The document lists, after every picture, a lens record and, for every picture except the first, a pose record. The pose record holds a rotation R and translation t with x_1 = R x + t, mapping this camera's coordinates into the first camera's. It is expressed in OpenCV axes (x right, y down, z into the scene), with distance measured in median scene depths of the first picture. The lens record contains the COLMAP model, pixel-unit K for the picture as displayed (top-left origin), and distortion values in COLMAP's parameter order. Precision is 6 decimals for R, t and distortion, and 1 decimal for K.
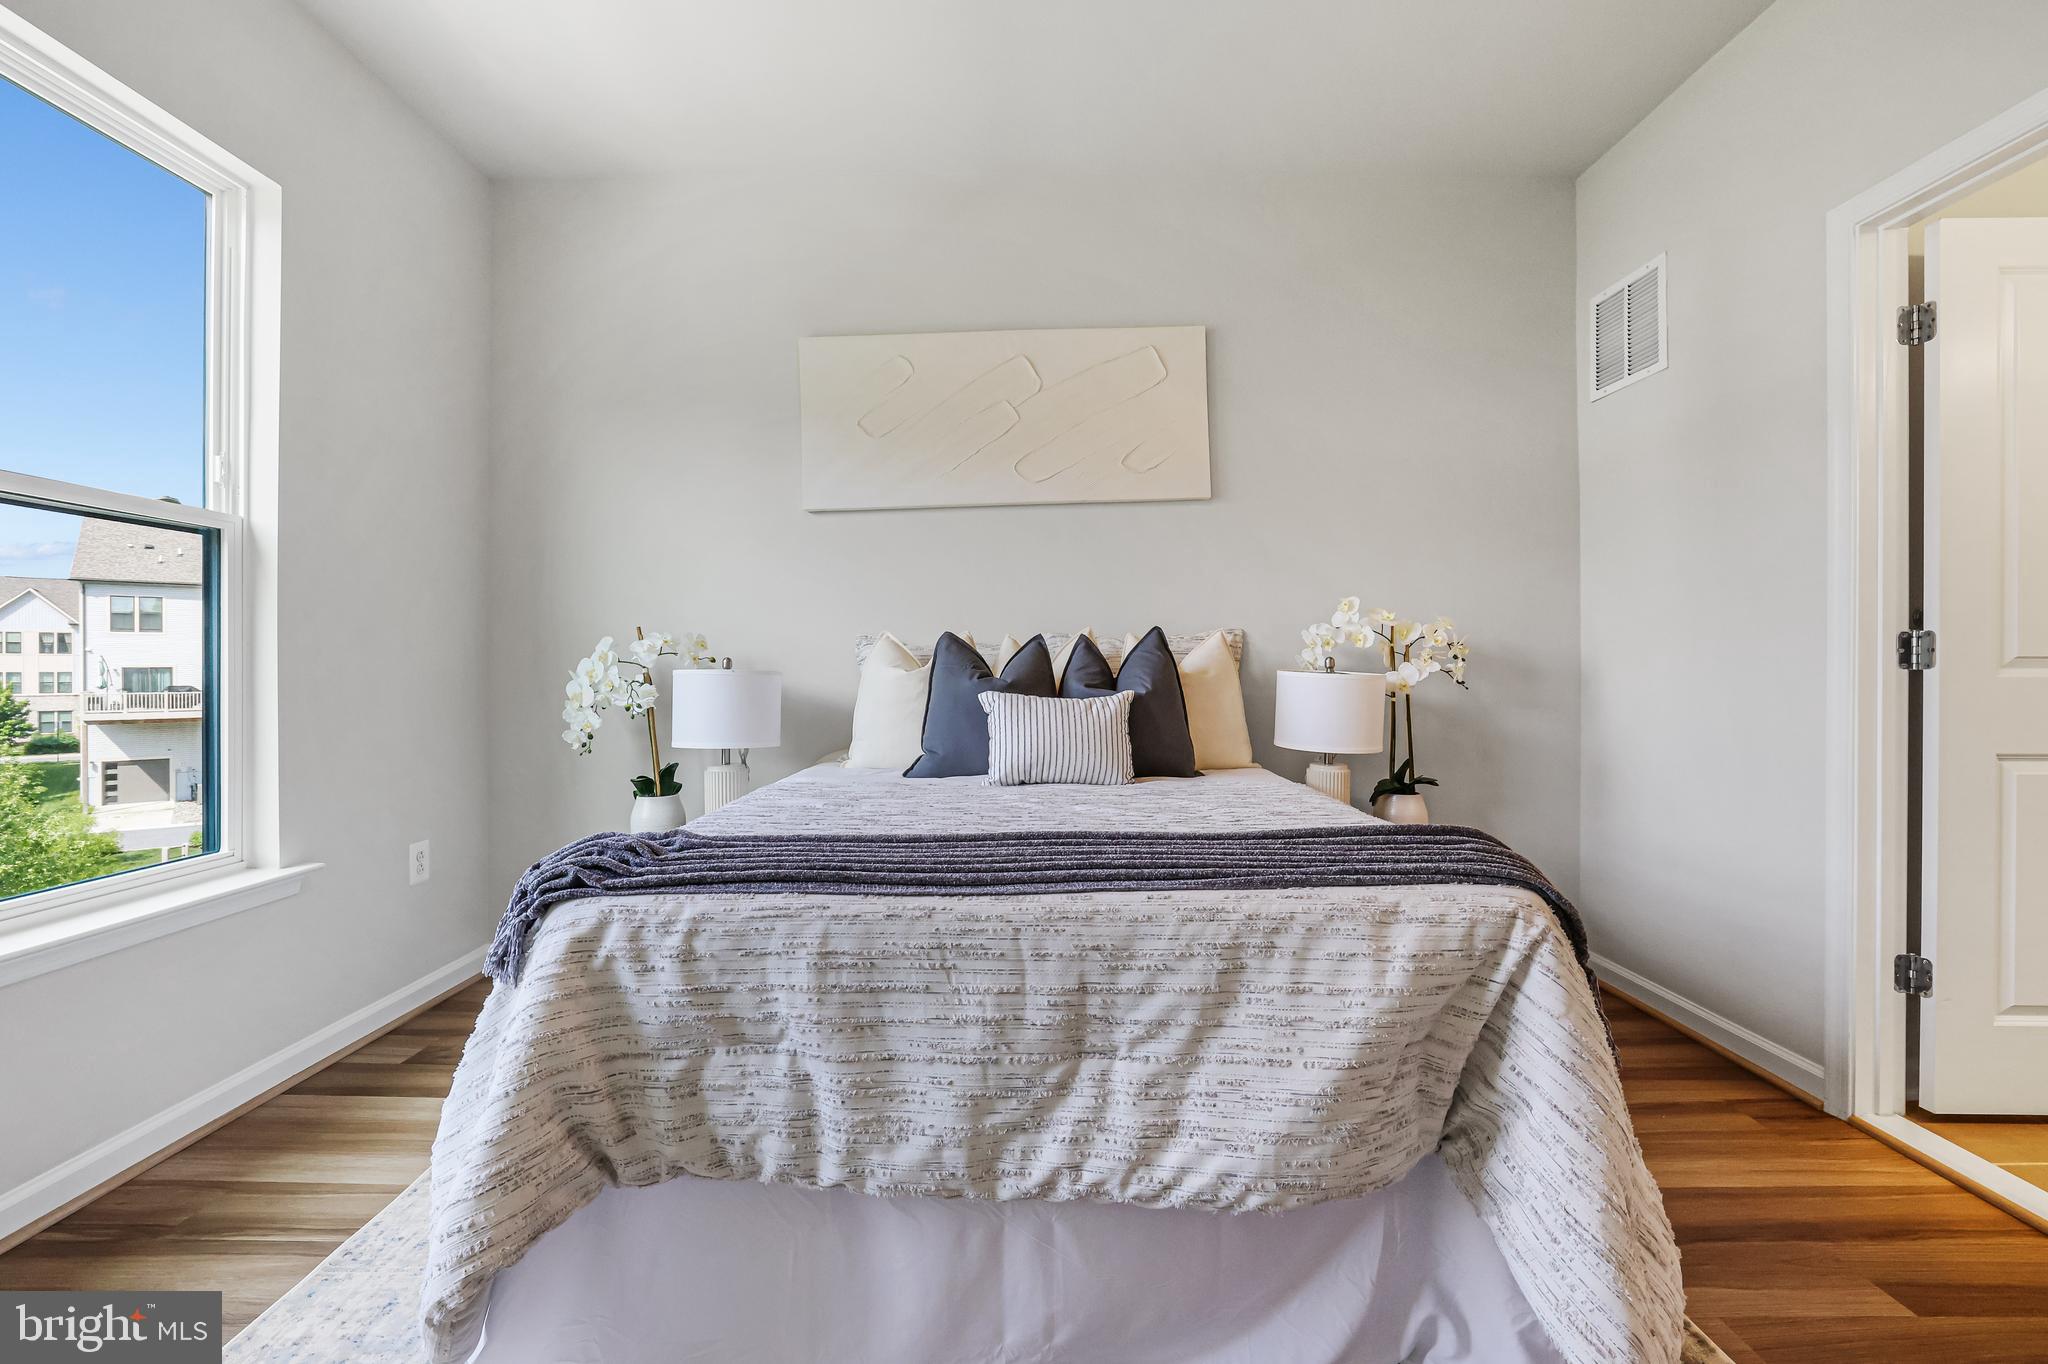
lens RADIAL K [[872.3, 0, 1028.8], [0, 872.3, 662.0], [0, 0, 1]] dist [-0.048119, 0.020418]
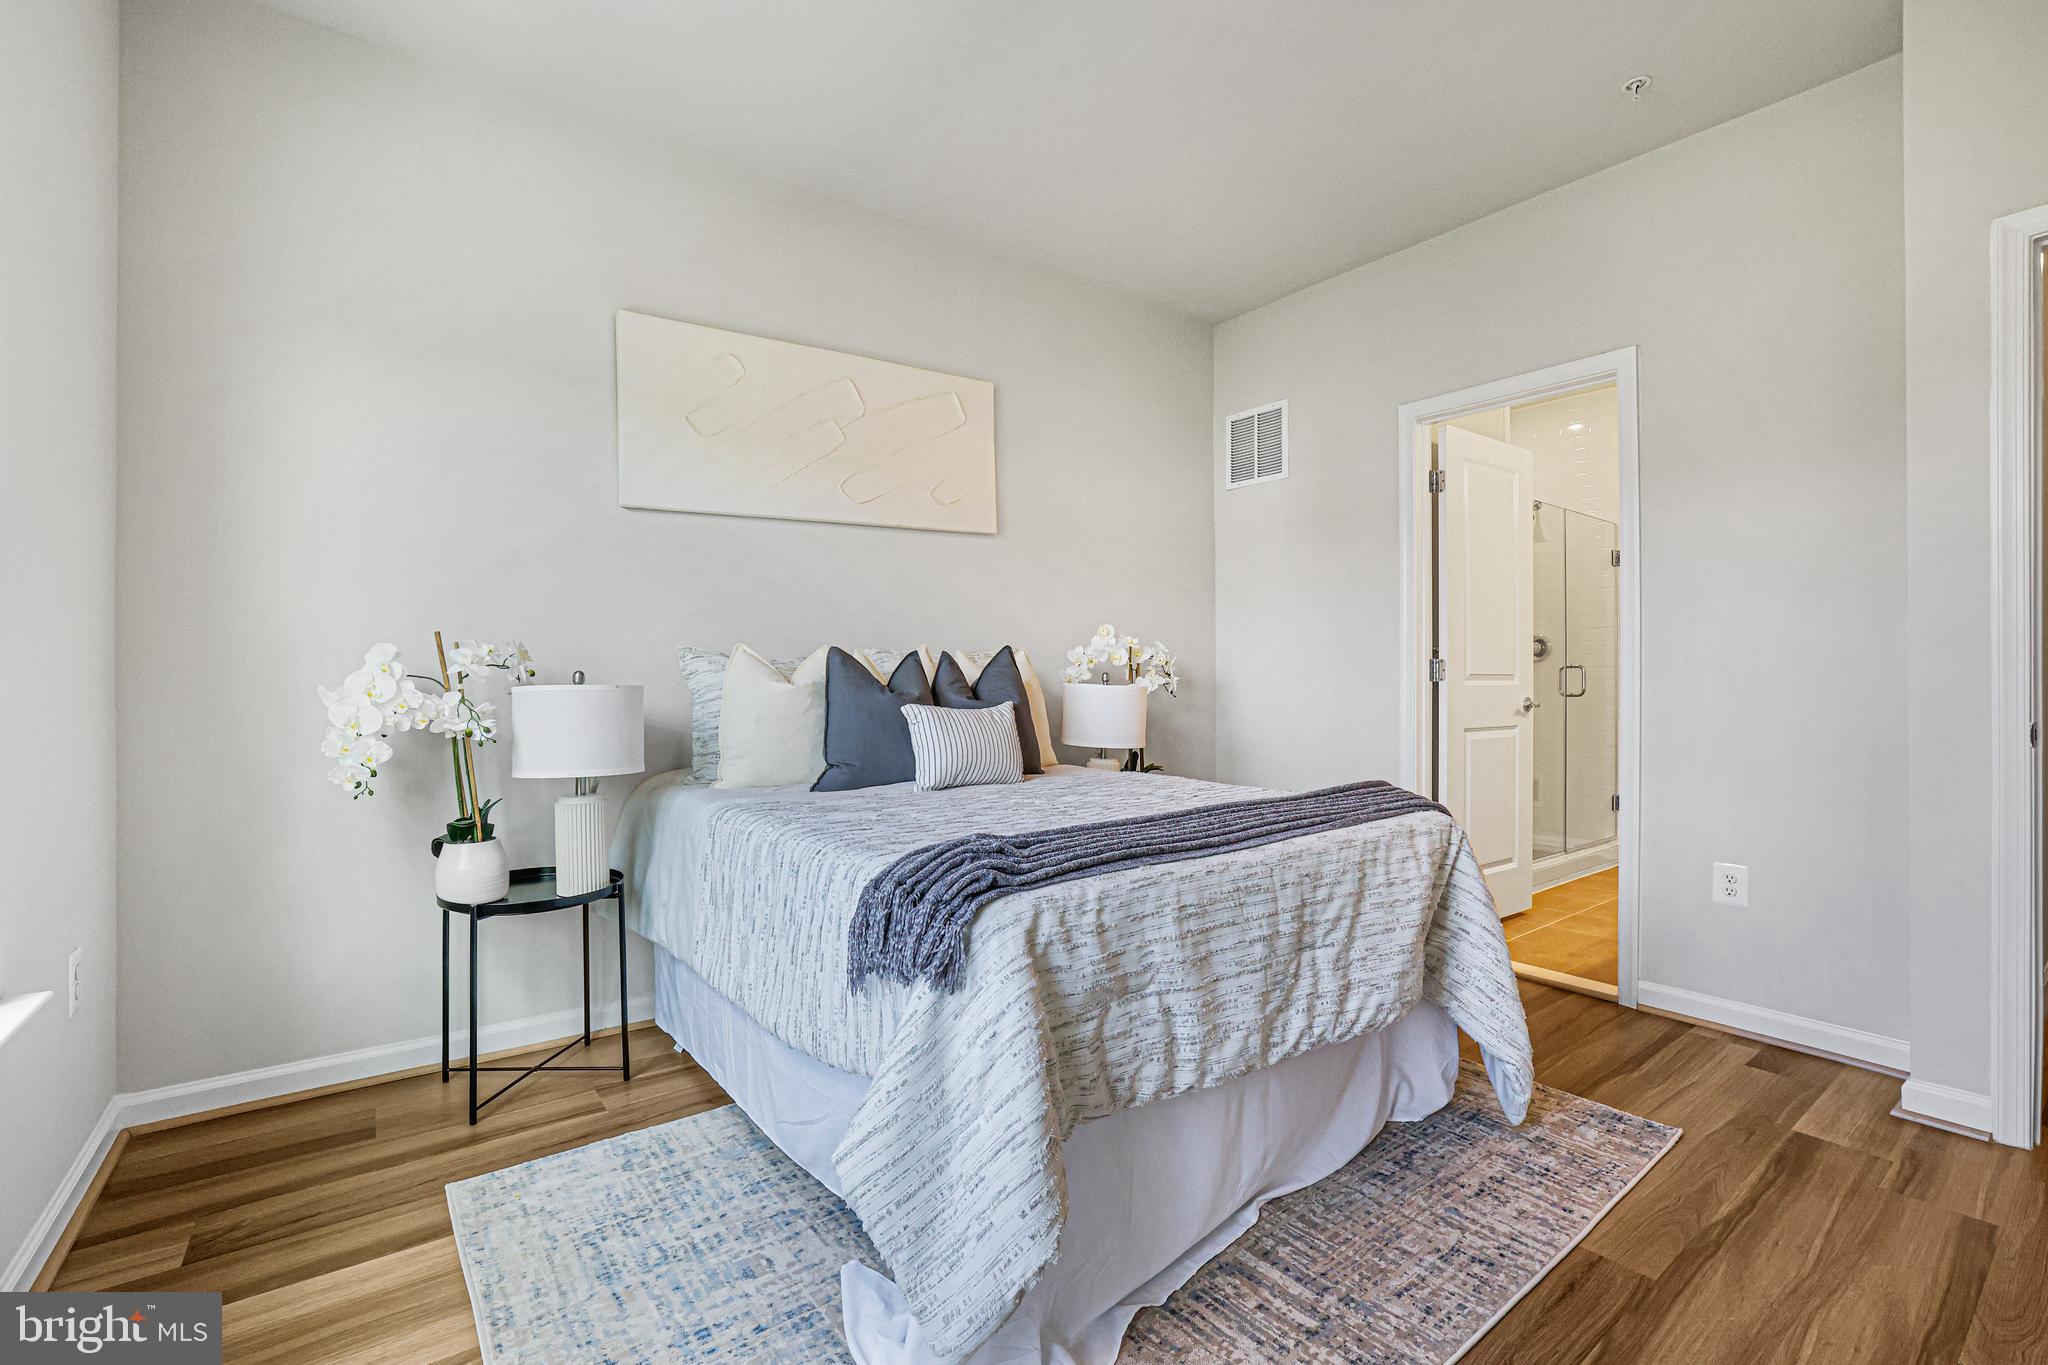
lens RADIAL K [[882.8, 0, 1026.3], [0, 882.8, 672.8], [0, 0, 1]] dist [-0.041719, 0.021017]
pose [[0.805617, 0.002542, 0.592432, -1.183643], [-0.001929, 0.999997, -0.001668, -0.006294], [-0.592434, 0.000201, 0.805619, 0.093017]]
